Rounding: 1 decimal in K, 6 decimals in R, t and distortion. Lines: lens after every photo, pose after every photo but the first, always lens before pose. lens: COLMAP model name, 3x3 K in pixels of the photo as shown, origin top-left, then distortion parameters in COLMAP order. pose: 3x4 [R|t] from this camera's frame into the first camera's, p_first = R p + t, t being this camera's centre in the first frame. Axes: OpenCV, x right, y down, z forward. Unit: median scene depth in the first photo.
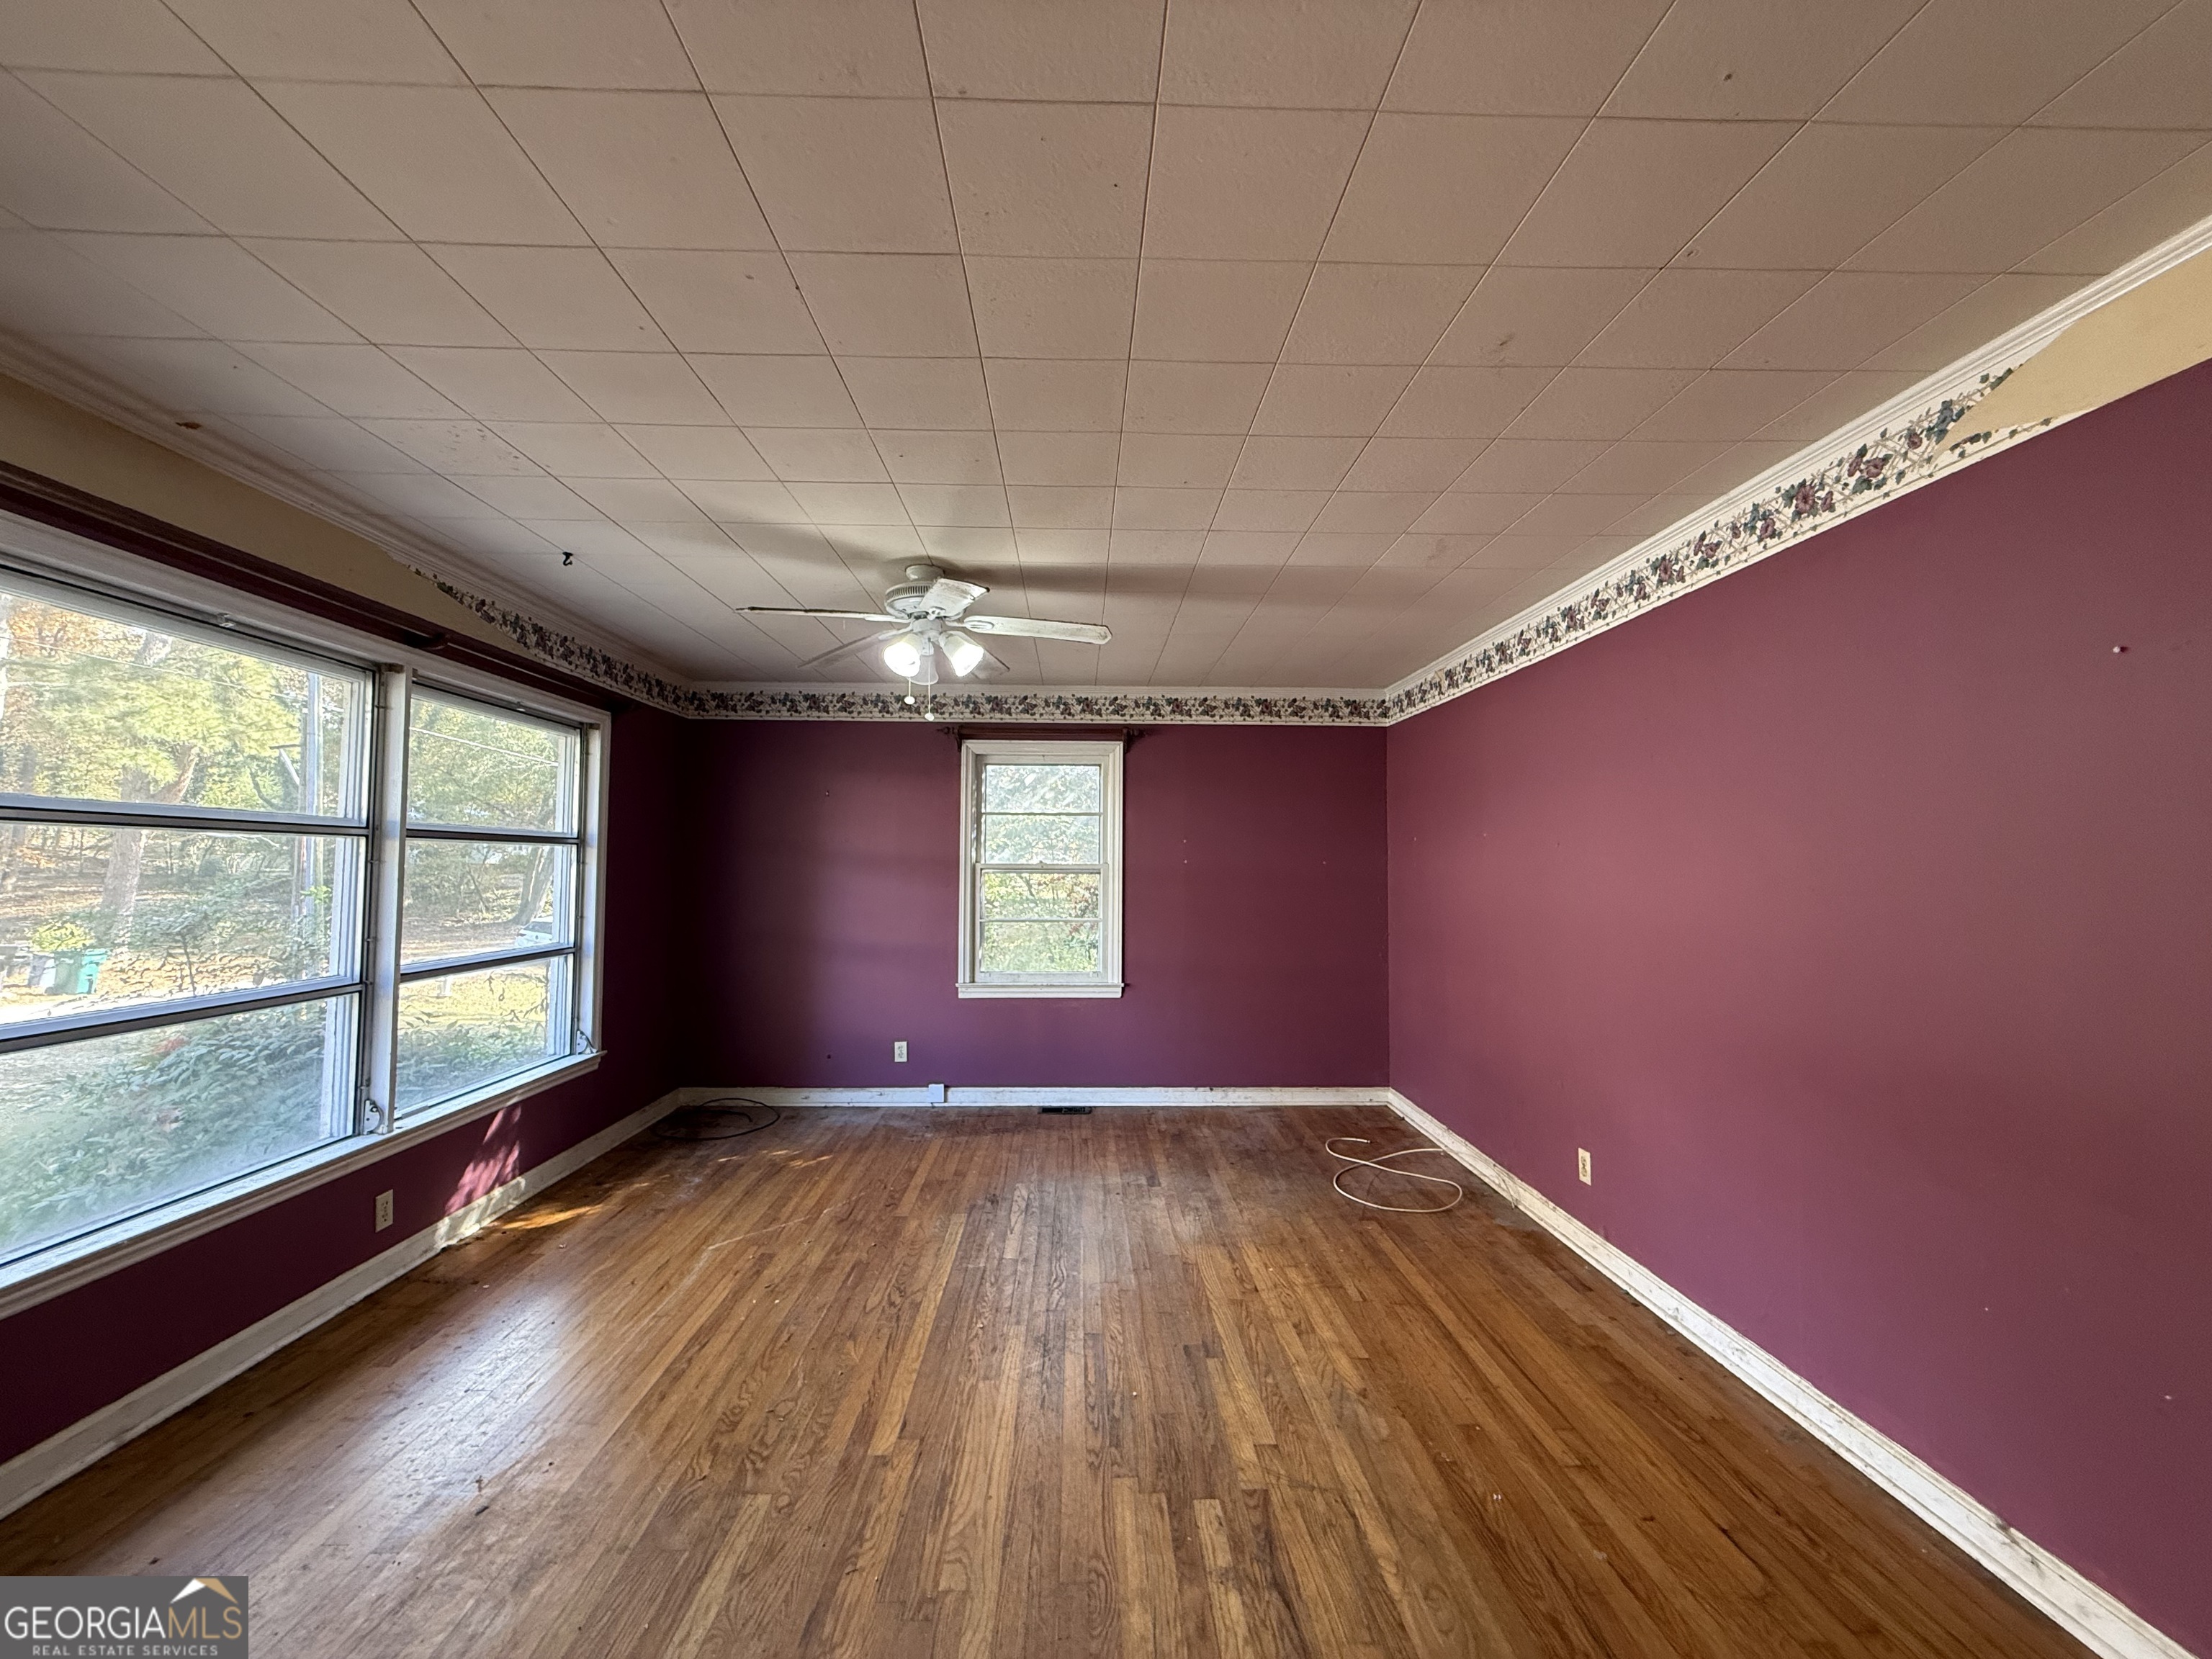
lens RADIAL K [[890.0, 0, 1106.0], [0, 890.0, 829.5], [0, 0, 1]] dist [-0.001125, -0.000071]
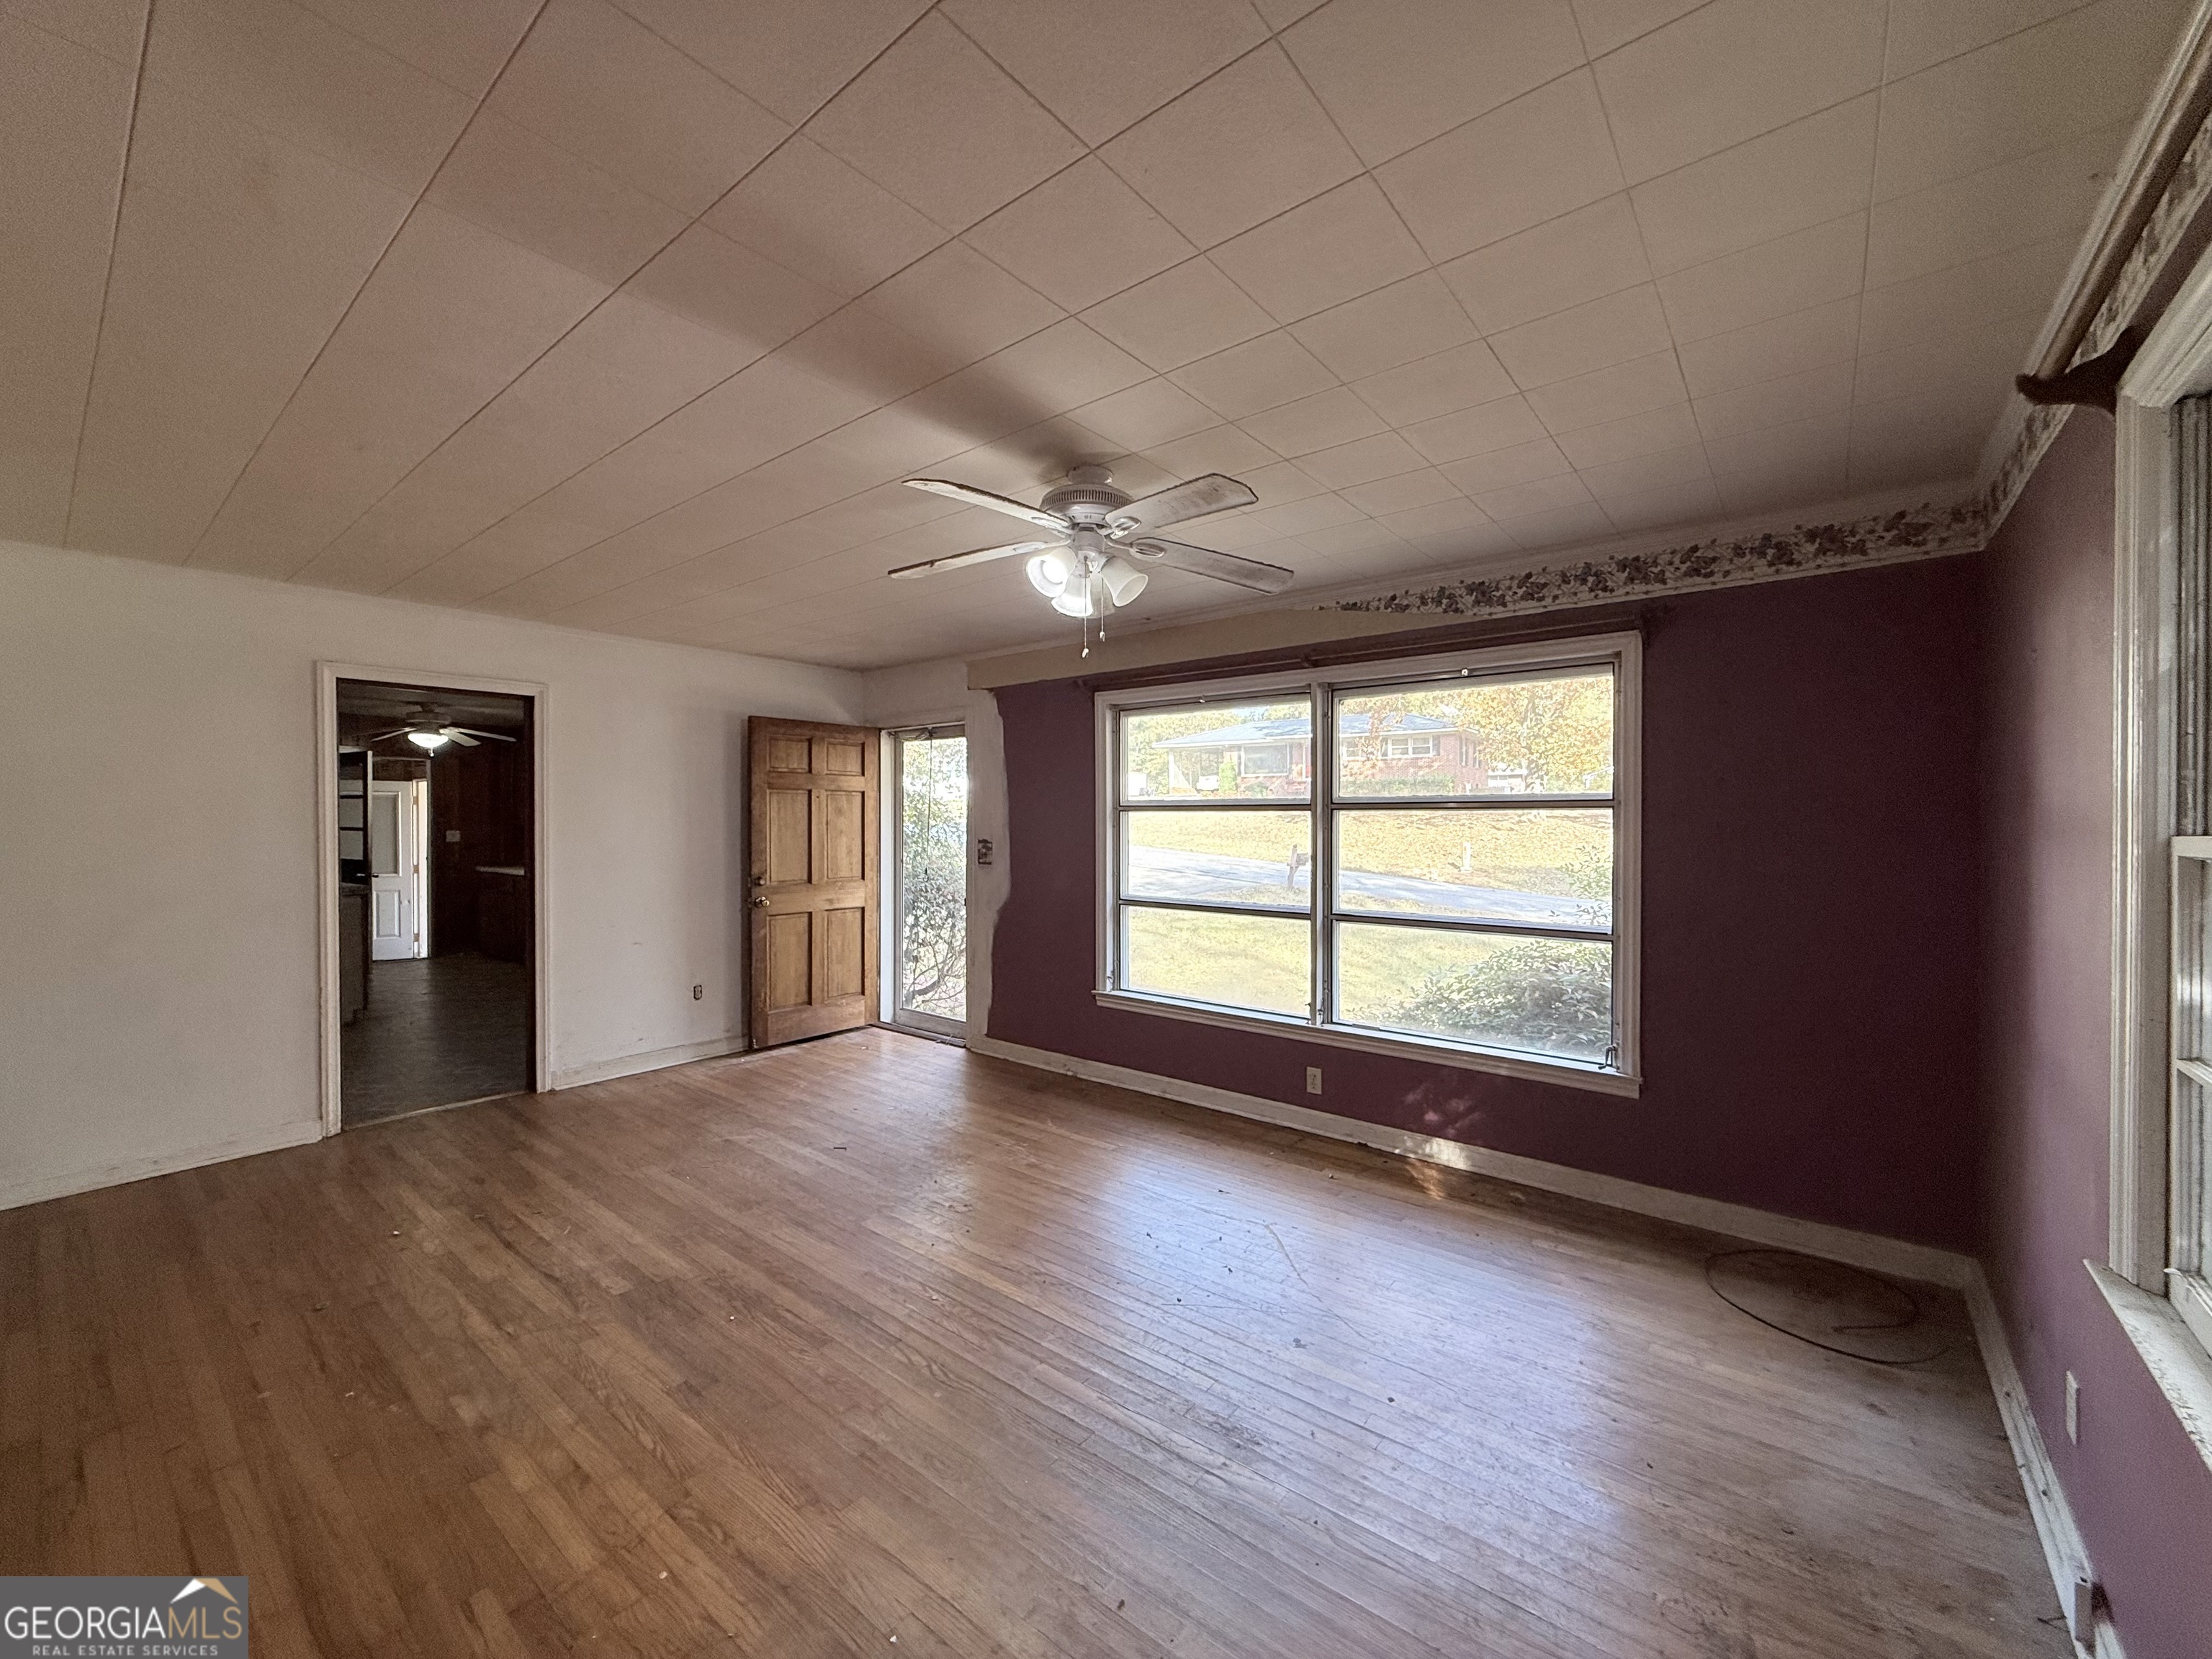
lens RADIAL K [[890.0, 0, 1106.0], [0, 890.0, 829.5], [0, 0, 1]] dist [-0.001125, -0.000071]
pose [[-0.658835, 0.001924, -0.752285, 0.443124], [0.027742, 0.999379, -0.021741, 0.059313], [0.751776, -0.035194, -0.658479, 1.681454]]
